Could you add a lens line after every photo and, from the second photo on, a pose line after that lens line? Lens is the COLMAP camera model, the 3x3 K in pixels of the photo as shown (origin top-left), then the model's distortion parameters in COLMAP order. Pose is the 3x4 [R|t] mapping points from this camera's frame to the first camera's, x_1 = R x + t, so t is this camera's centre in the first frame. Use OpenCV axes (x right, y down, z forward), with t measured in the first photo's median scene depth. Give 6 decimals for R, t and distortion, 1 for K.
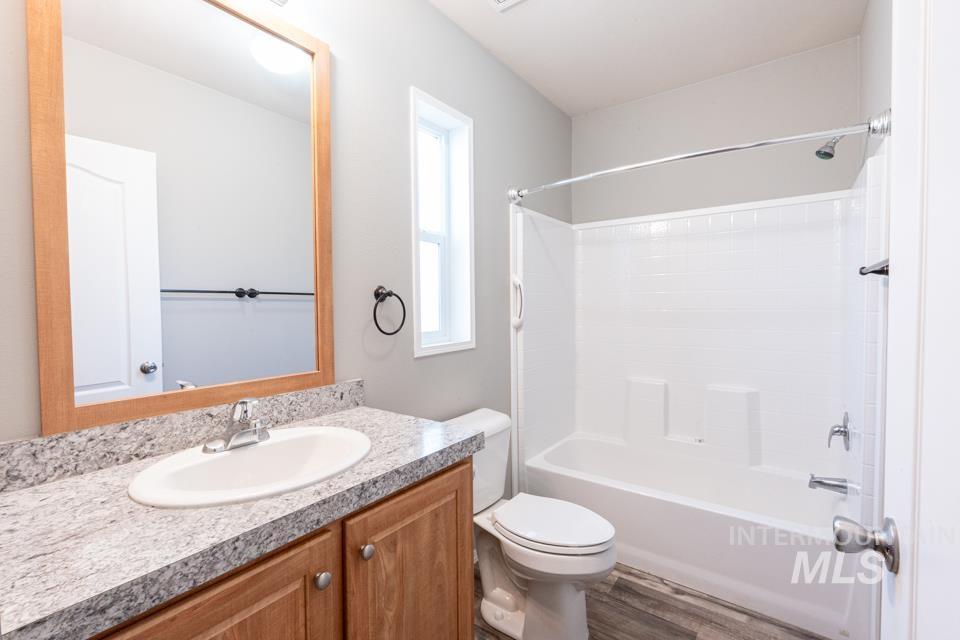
lens RADIAL K [[433.9, 0, 481.2], [0, 433.9, 317.1], [0, 0, 1]] dist [-0.002533, 0.000048]
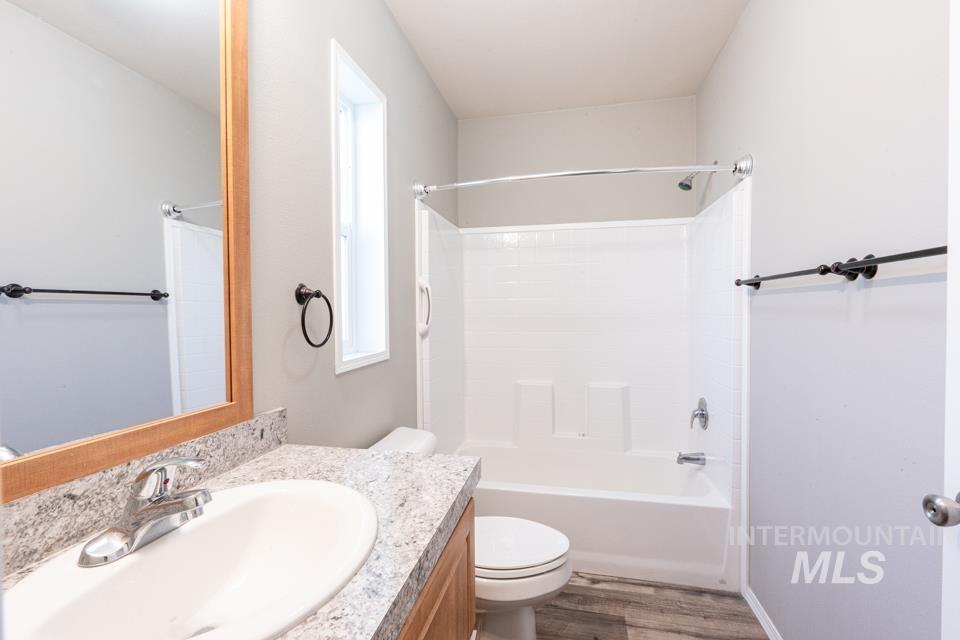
lens RADIAL K [[428.0, 0, 478.7], [0, 428.0, 317.3], [0, 0, 1]] dist [-0.002145, 0.000575]
pose [[0.908898, -0.004438, 0.416994, -0.252829], [0.010434, 0.999872, -0.012102, -0.000143], [-0.416887, 0.015350, 0.908829, 0.172718]]
